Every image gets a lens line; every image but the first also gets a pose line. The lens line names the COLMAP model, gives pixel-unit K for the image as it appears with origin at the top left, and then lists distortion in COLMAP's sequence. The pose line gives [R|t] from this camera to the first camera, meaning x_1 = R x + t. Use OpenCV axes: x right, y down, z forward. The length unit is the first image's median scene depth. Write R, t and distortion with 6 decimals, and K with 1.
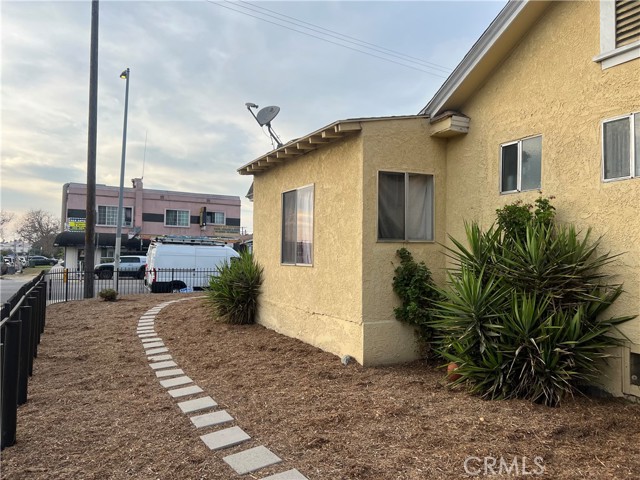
lens RADIAL K [[474.9, 0, 320.1], [0, 474.9, 249.4], [0, 0, 1]] dist [0.089288, -0.122680]
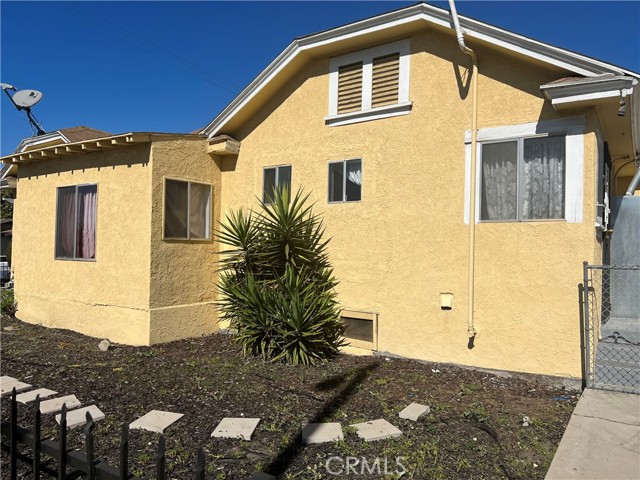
lens RADIAL K [[474.9, 0, 320.1], [0, 474.9, 249.4], [0, 0, 1]] dist [0.089288, -0.122680]
pose [[0.880491, 0.012316, 0.473903, -0.098508], [-0.017275, 0.999832, 0.006113, -0.005207], [-0.473748, -0.013569, 0.880556, -0.215527]]
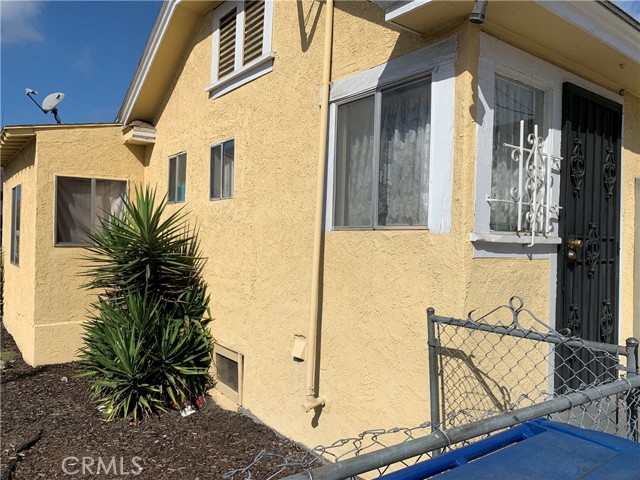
lens RADIAL K [[487.5, 0, 320.0], [0, 487.5, 240.0], [0, 0, 1]] dist [-0.000361, -0.004537]
pose [[0.984876, 0.016801, 0.172443, 0.499662], [-0.019280, 0.999733, 0.012714, -0.051966], [-0.172183, -0.015846, 0.984937, -0.126172]]
